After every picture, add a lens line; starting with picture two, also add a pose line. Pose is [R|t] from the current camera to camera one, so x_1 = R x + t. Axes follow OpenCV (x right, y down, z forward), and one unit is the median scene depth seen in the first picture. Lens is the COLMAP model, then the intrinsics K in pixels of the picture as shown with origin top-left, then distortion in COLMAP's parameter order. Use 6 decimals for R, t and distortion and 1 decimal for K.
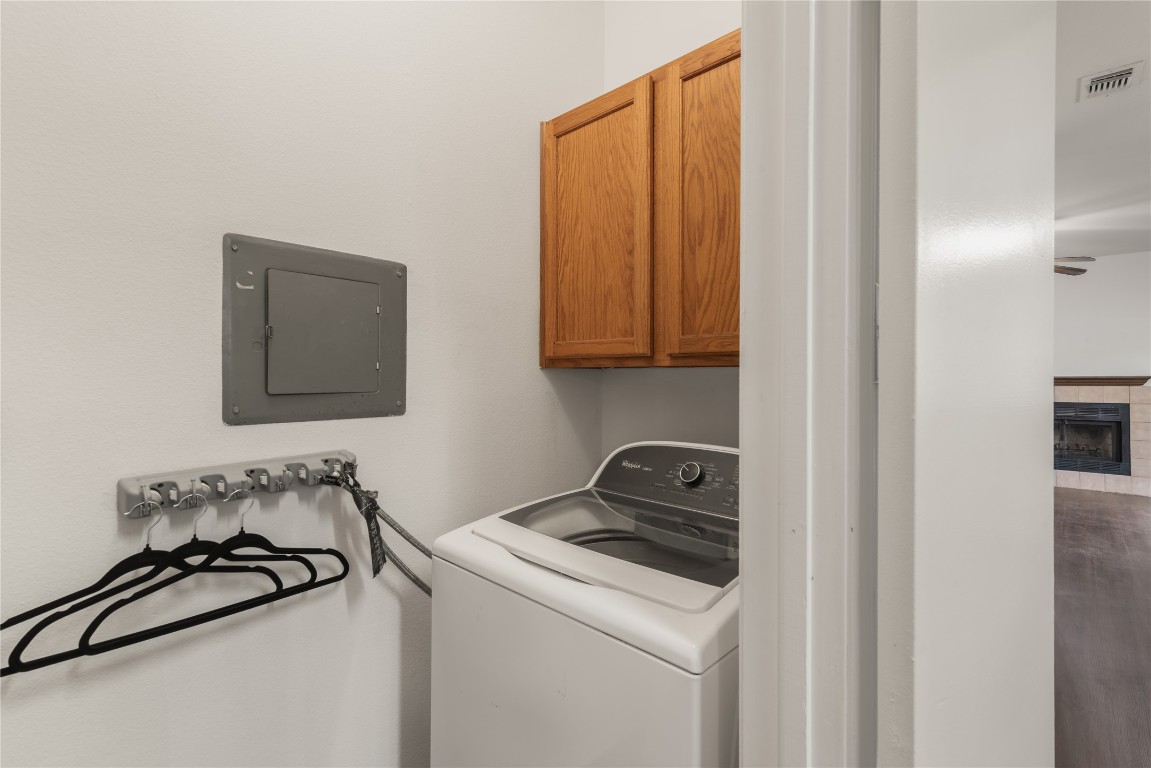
lens RADIAL K [[526.3, 0, 578.2], [0, 526.3, 378.0], [0, 0, 1]] dist [0.016291, -0.001003]
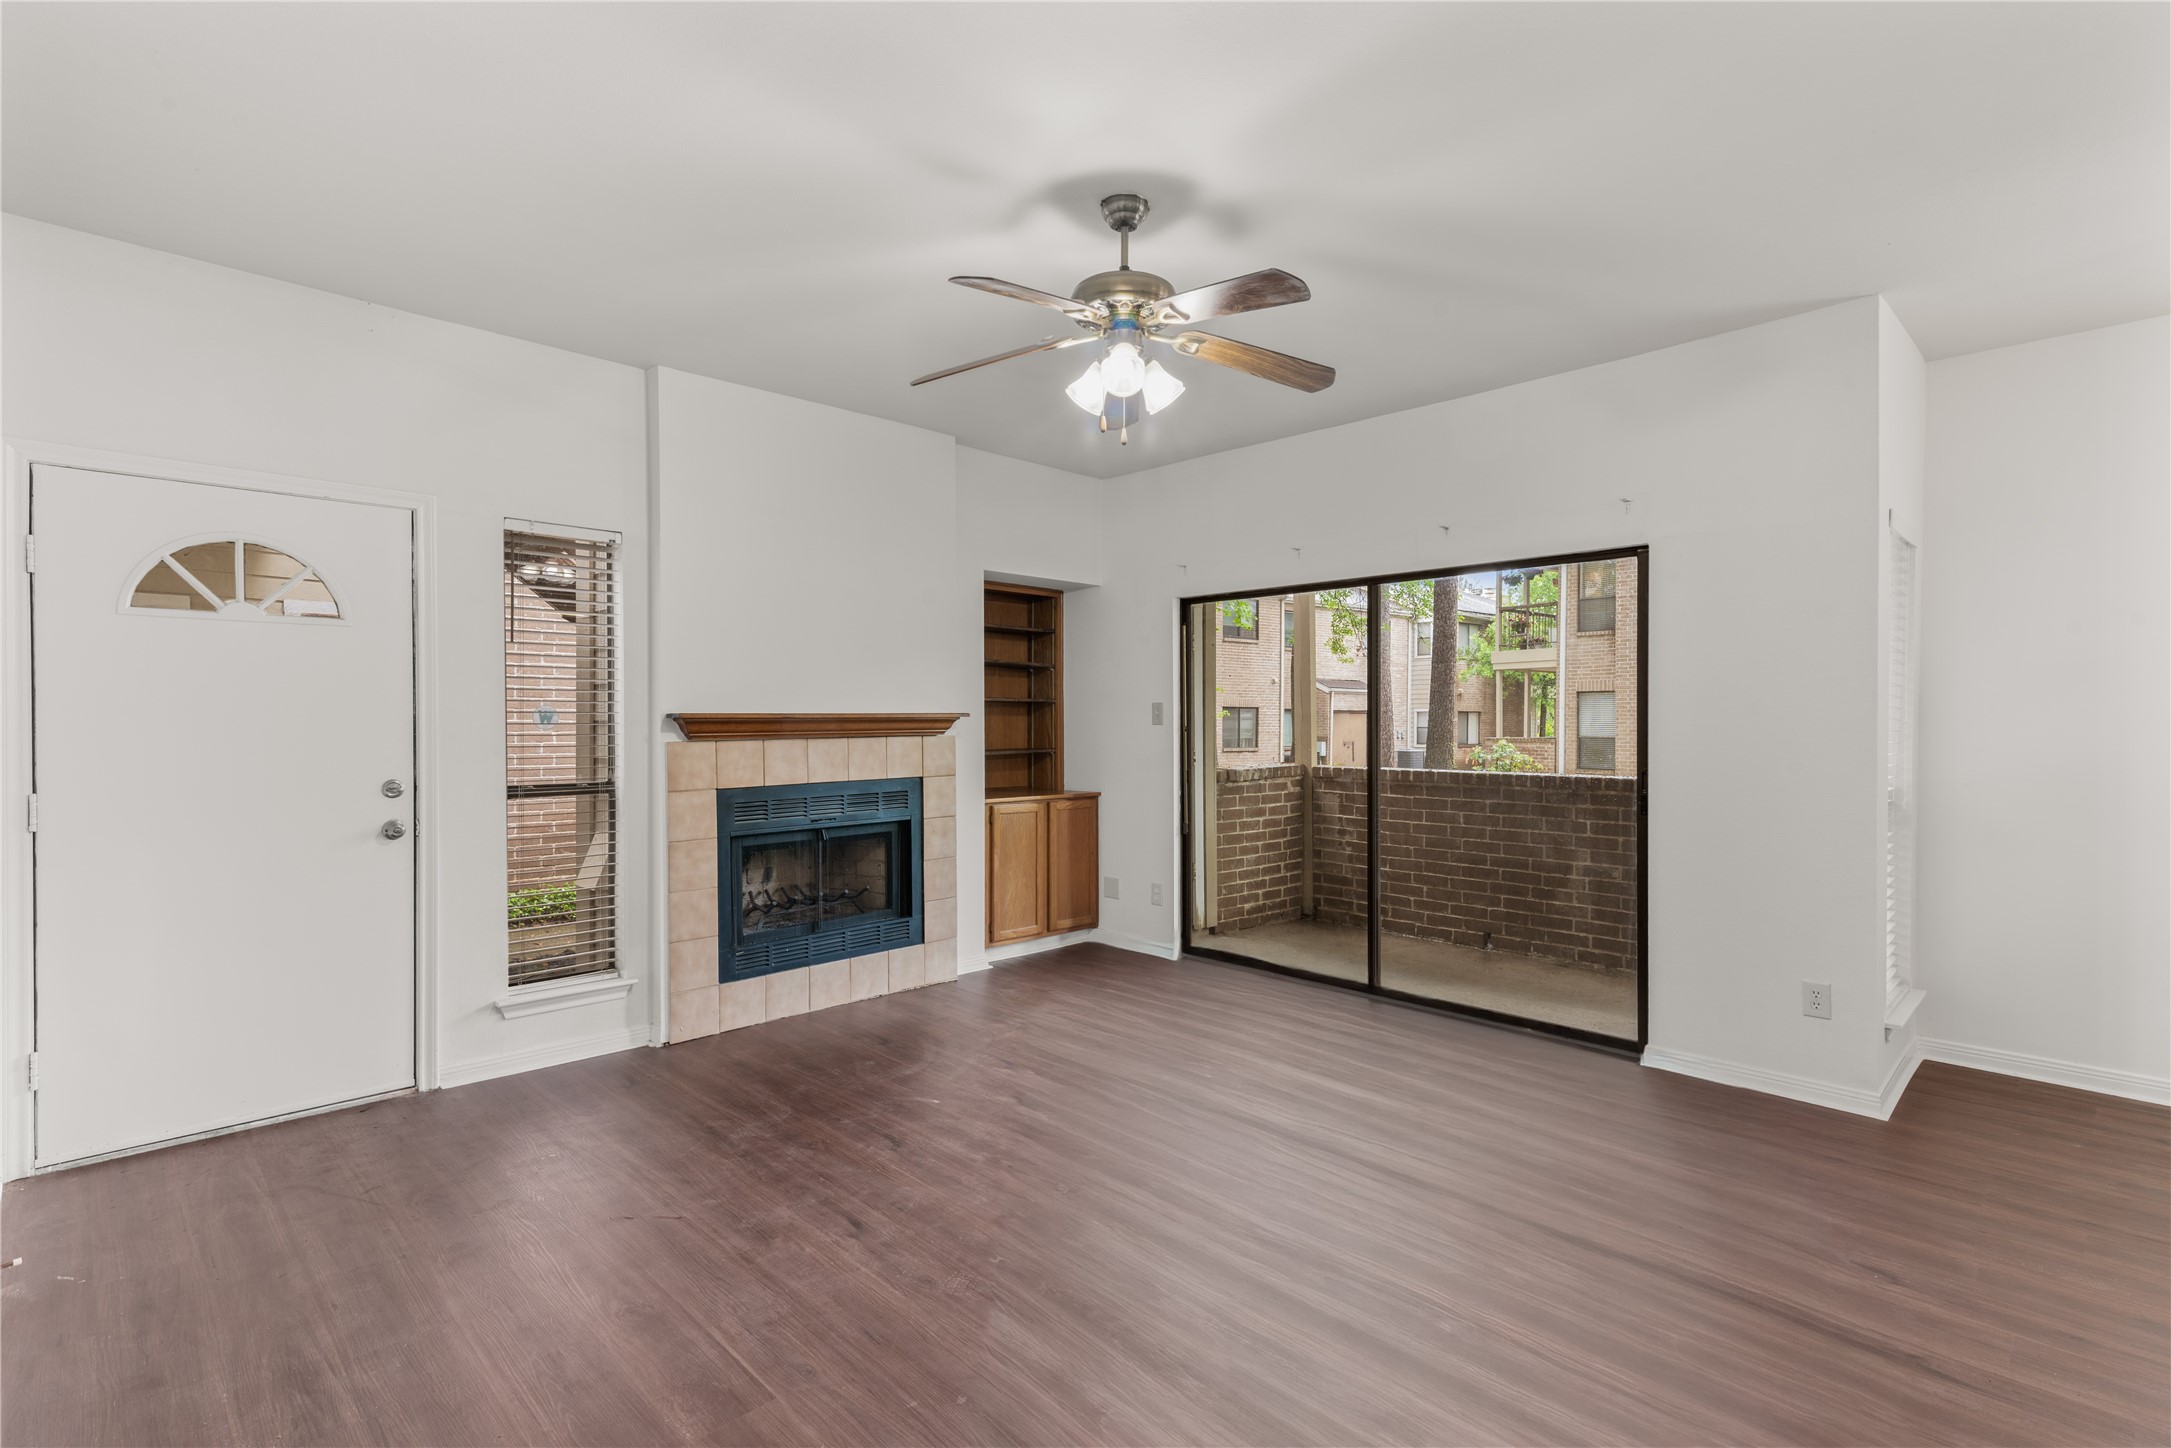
lens RADIAL K [[992.7, 0, 1091.4], [0, 992.7, 723.8], [0, 0, 1]] dist [0.016291, -0.001003]
pose [[0.043385, -0.005406, 0.999044, 0.235196], [-0.004627, 0.999974, 0.005612, -0.000717], [-0.999048, -0.004866, 0.043359, 0.838903]]
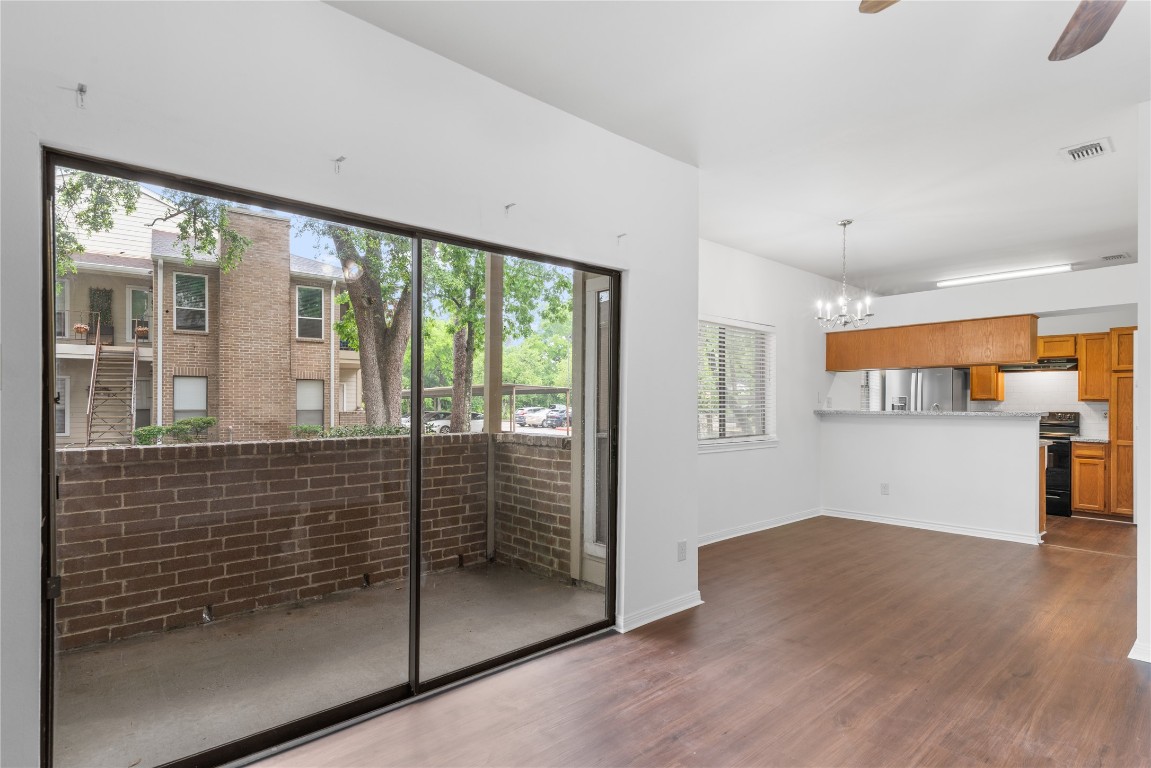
lens RADIAL K [[586.1, 0, 572.6], [0, 586.1, 408.0], [0, 0, 1]] dist [0.013265, -0.002607]
pose [[-0.996192, -0.006870, 0.086920, 0.881342], [-0.006331, 0.999959, 0.006484, 0.009901], [-0.086961, 0.005909, -0.996194, 1.054611]]
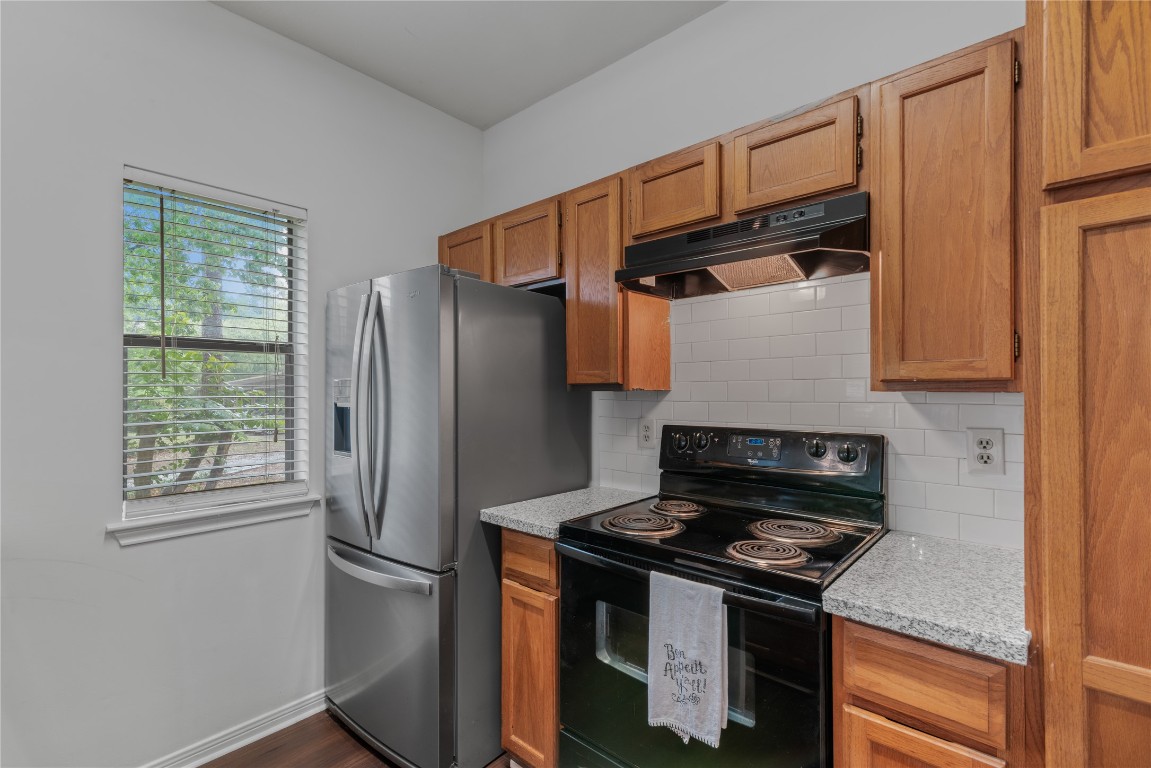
lens RADIAL K [[526.3, 0, 581.3], [0, 526.3, 390.3], [0, 0, 1]] dist [0.016291, -0.001003]
pose [[-0.999724, 0.002151, -0.023412, 0.135776], [0.002245, 0.999990, -0.003966, -0.001523], [0.023403, -0.004017, -0.999718, 0.050603]]
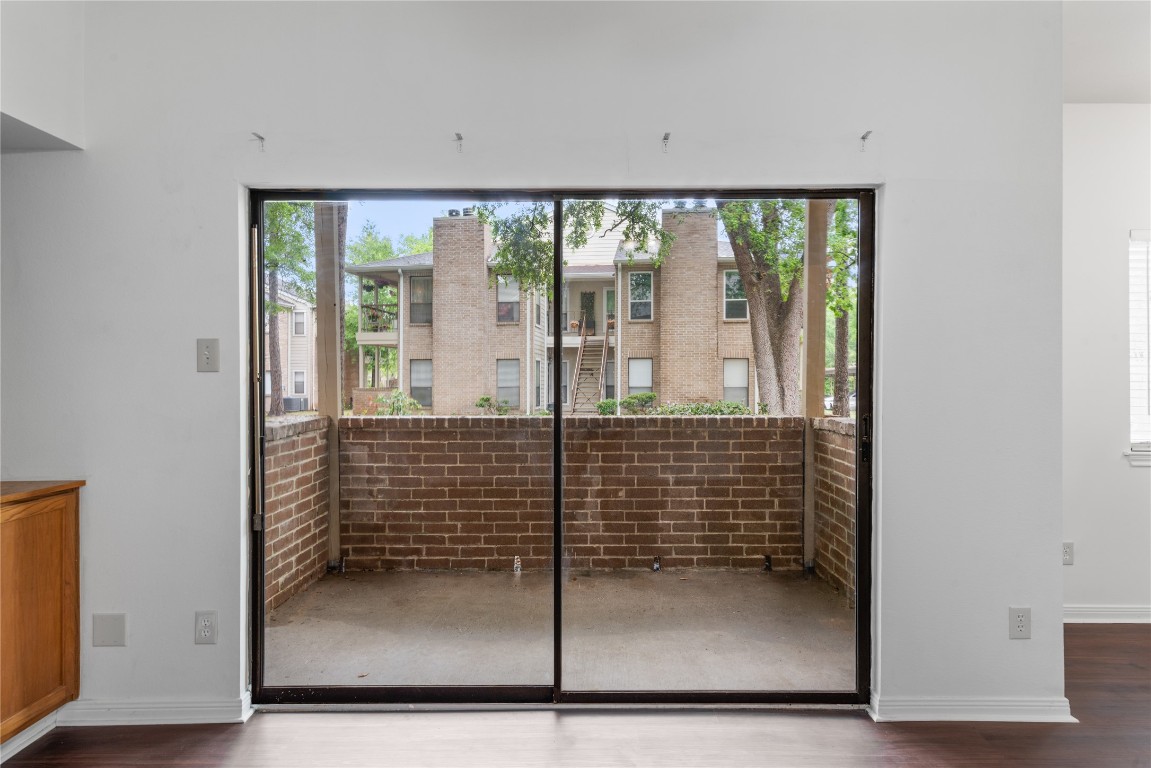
lens RADIAL K [[586.1, 0, 584.1], [0, 586.1, 380.1], [0, 0, 1]] dist [0.013265, -0.002607]
pose [[-0.688986, -0.004734, 0.724759, 0.742064], [-0.005450, 0.999984, 0.001350, 0.008755], [-0.724754, -0.003020, -0.689001, 0.899718]]
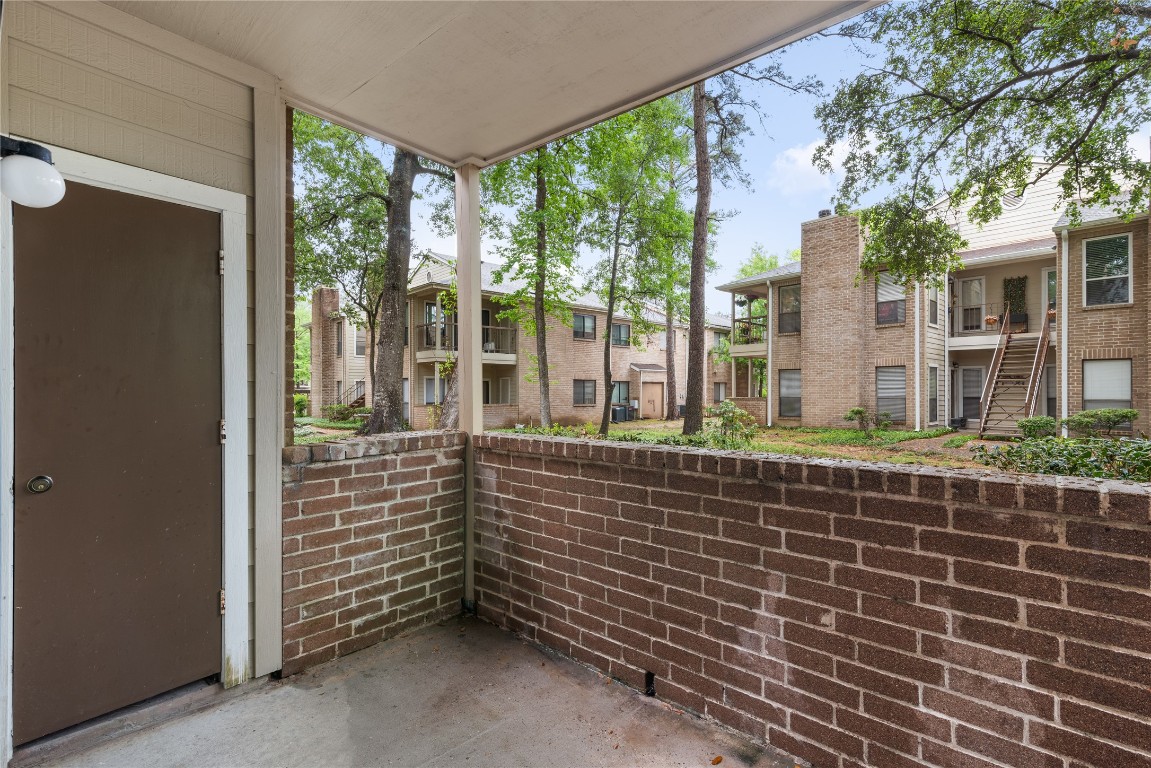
lens RADIAL K [[526.3, 0, 577.4], [0, 526.3, 384.0], [0, 0, 1]] dist [0.016291, -0.001003]
pose [[-0.043460, 0.006683, 0.999033, 0.916705], [-0.003561, 0.999970, -0.006844, 0.008051], [-0.999049, -0.003855, -0.043435, 0.532866]]
